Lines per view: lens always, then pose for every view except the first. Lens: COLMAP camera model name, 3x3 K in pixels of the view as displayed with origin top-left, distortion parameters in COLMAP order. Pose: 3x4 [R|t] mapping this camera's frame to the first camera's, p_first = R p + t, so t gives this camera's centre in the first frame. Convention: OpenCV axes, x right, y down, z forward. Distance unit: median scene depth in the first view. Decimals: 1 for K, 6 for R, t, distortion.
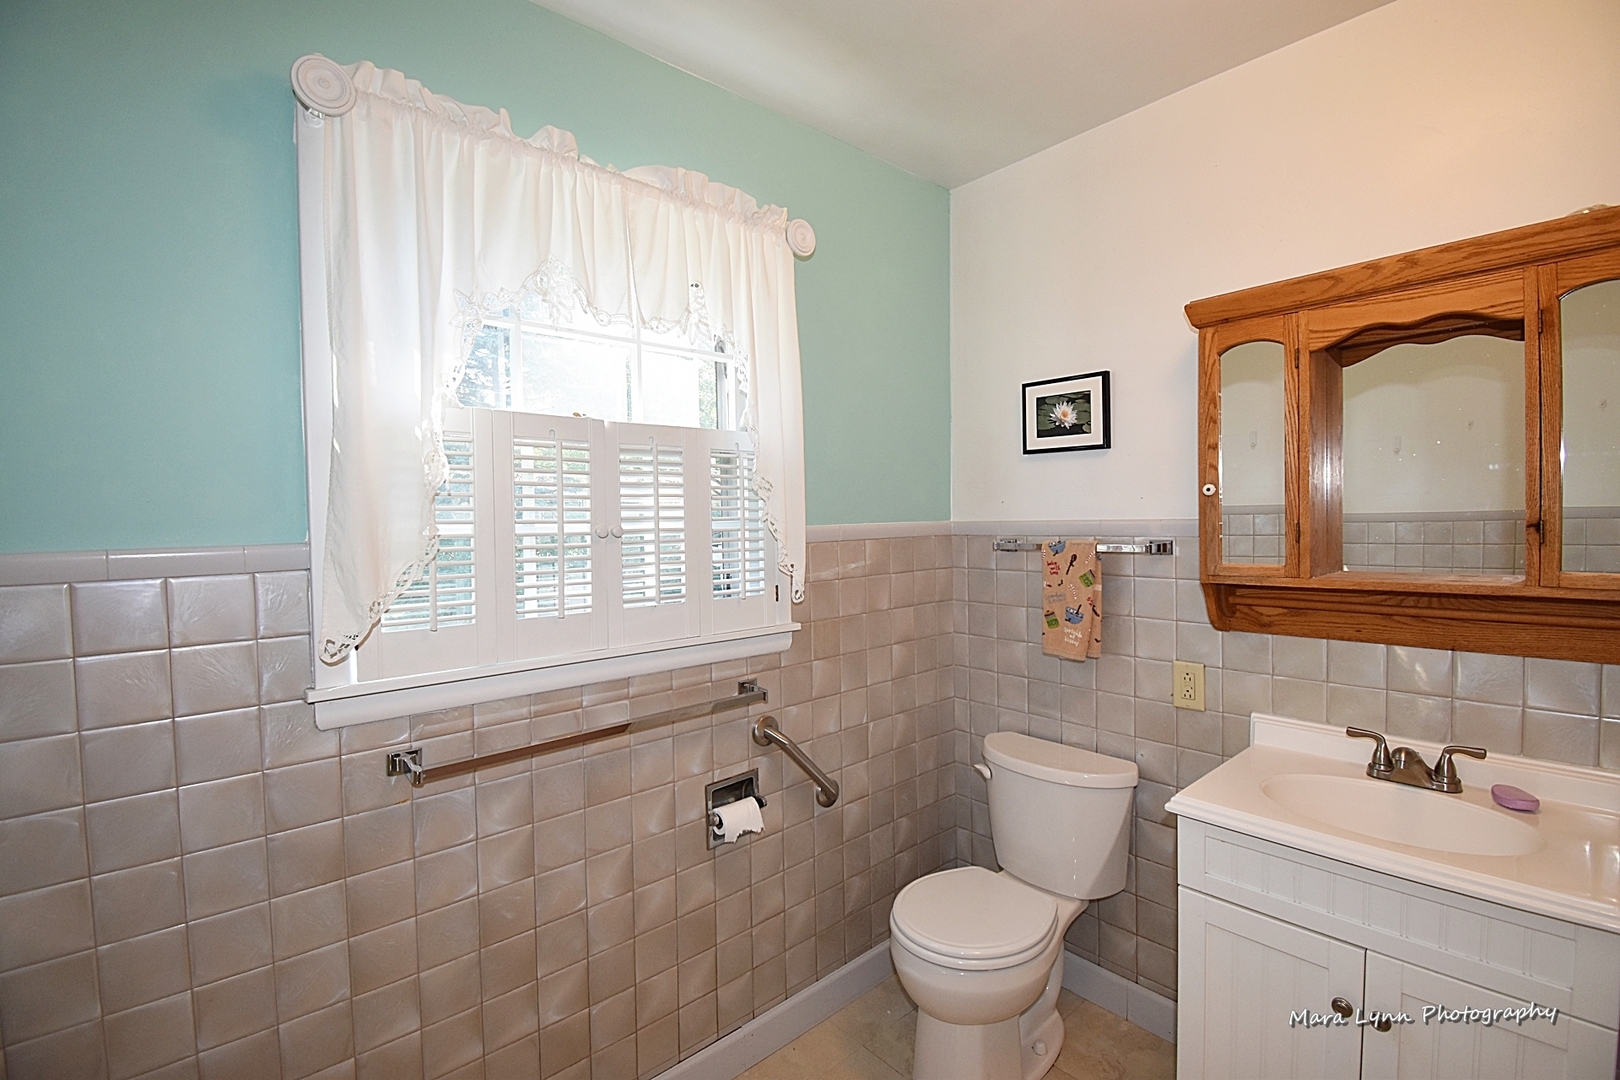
lens RADIAL K [[709.3, 0, 808.6], [0, 709.3, 541.2], [0, 0, 1]] dist [-0.004143, -0.009431]
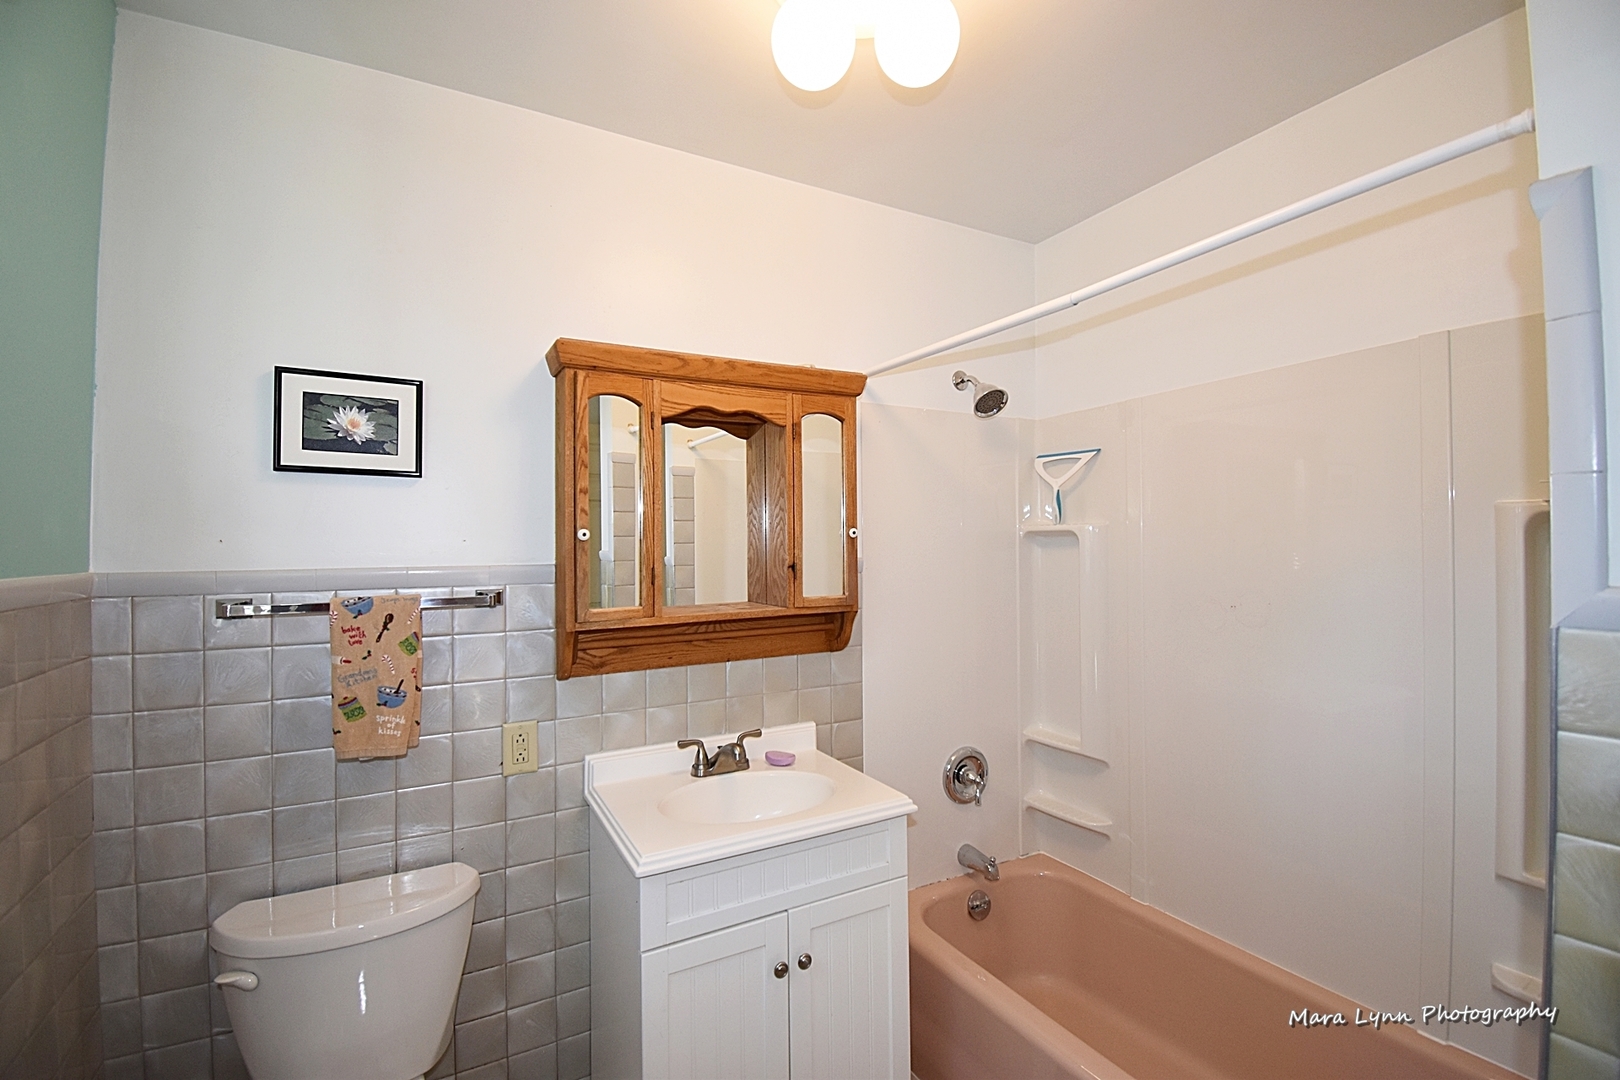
lens RADIAL K [[709.3, 0, 813.6], [0, 709.3, 538.5], [0, 0, 1]] dist [-0.004143, -0.009431]
pose [[0.198362, 0.024737, 0.979817, -0.312567], [0.037104, 0.998775, -0.032727, -0.022991], [-0.979426, 0.042847, 0.197202, 0.476695]]
